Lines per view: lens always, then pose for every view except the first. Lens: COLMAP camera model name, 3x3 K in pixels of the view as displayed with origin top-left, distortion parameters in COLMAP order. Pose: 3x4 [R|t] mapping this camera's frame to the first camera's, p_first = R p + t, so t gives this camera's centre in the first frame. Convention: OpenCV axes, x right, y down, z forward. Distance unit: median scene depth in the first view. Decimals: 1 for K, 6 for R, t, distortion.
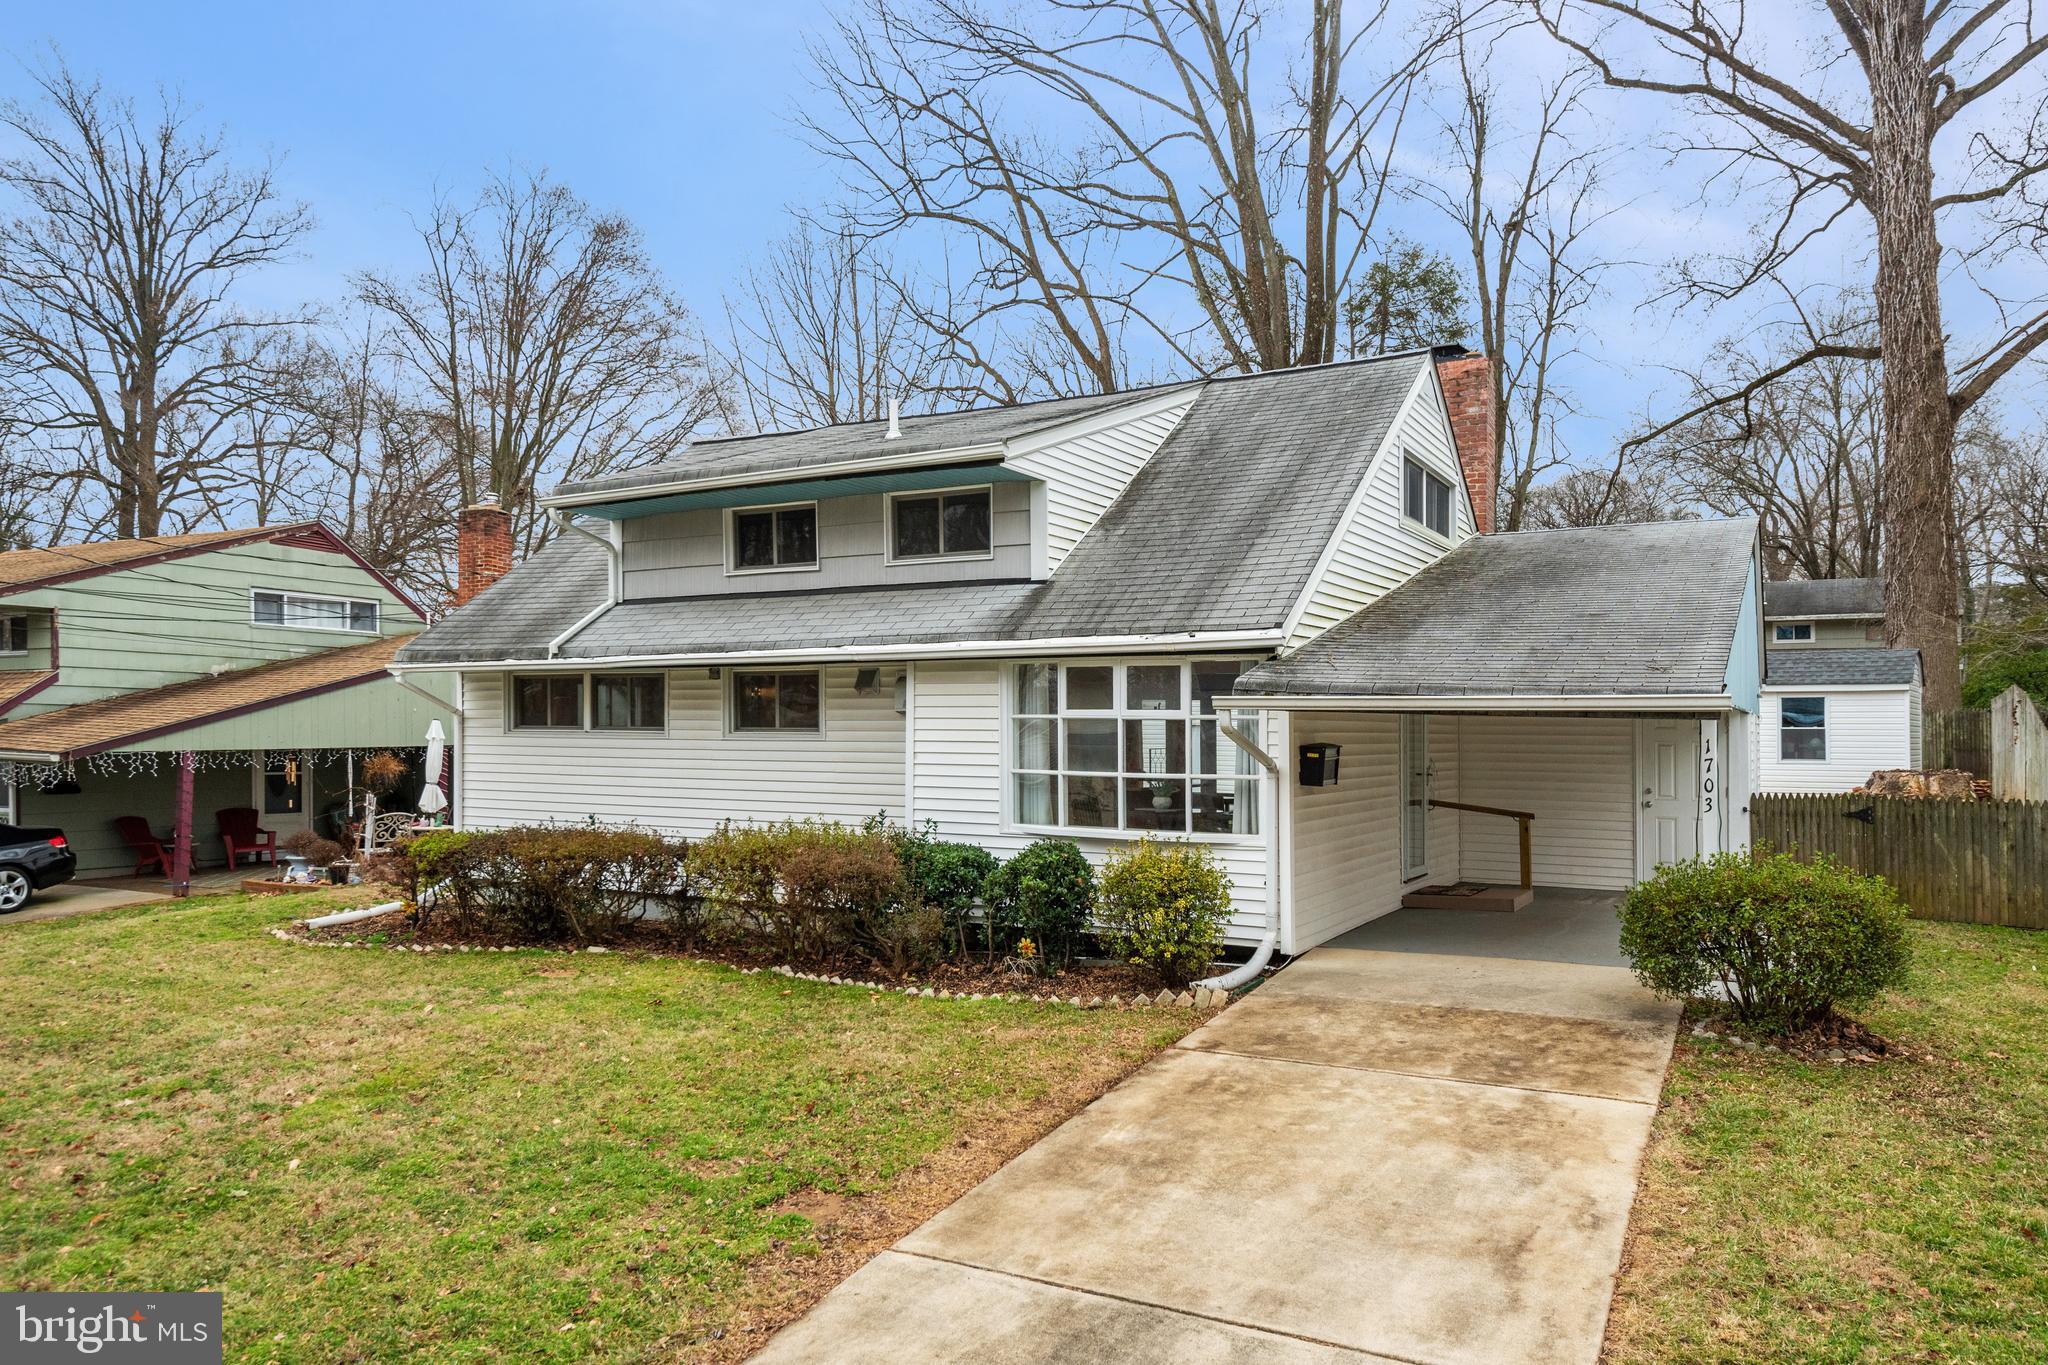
lens RADIAL K [[1367.4, 0, 1023.9], [0, 1367.4, 687.1], [0, 0, 1]] dist [0.031440, -0.012402]
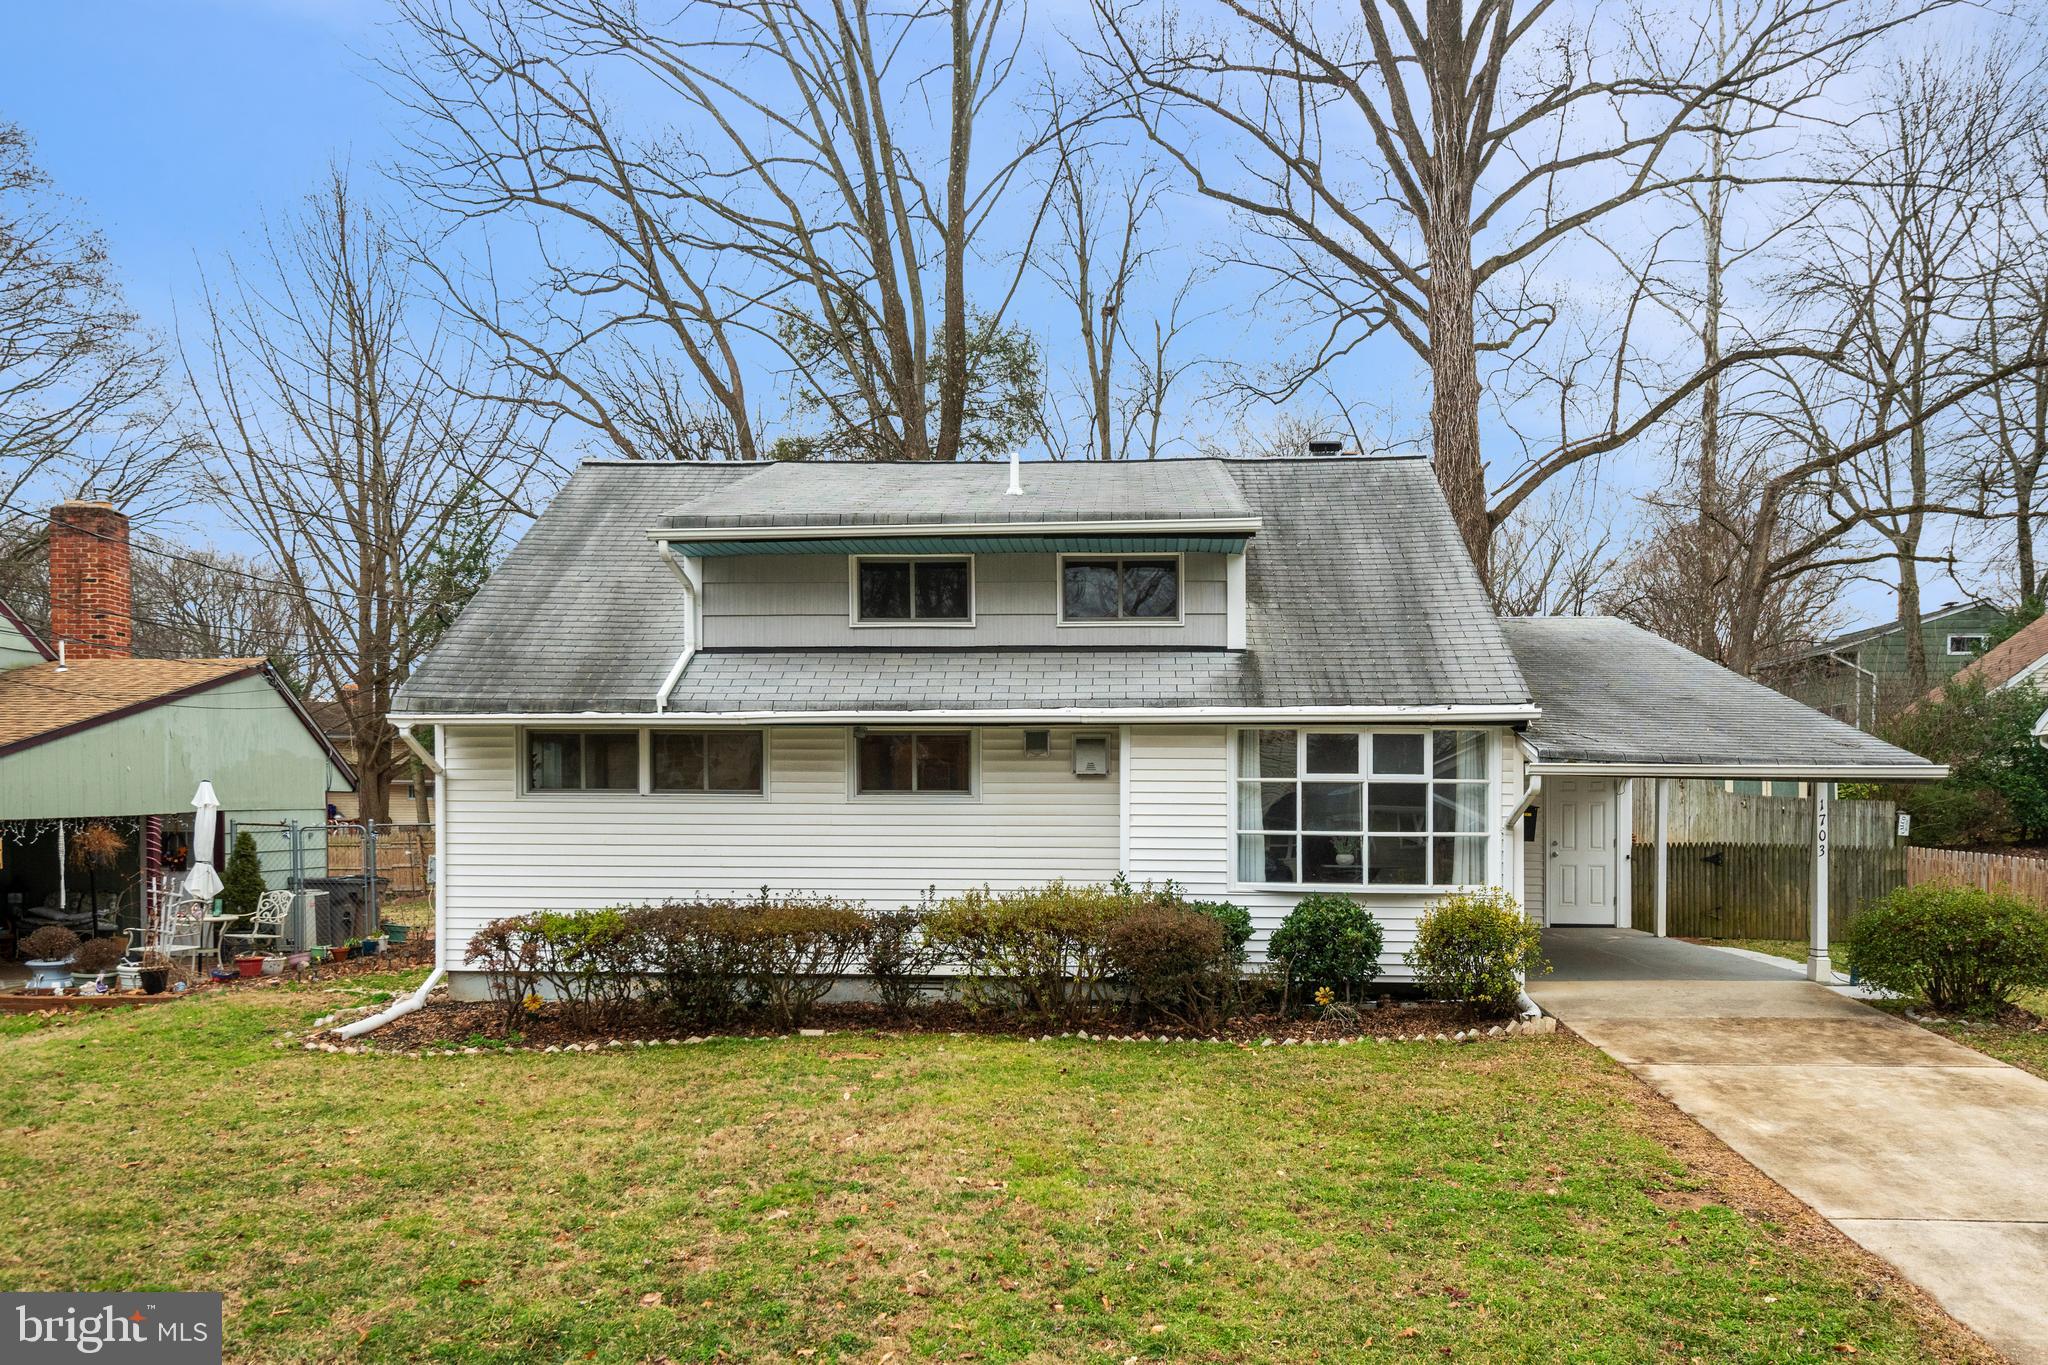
lens RADIAL K [[1473.5, 0, 1002.2], [0, 1473.5, 758.7], [0, 0, 1]] dist [0.042731, -0.018896]
pose [[0.902884, 0.008803, 0.429795, -0.575616], [-0.012187, 0.999913, 0.005122, 0.001557], [-0.429712, -0.009863, 0.902912, 0.053242]]
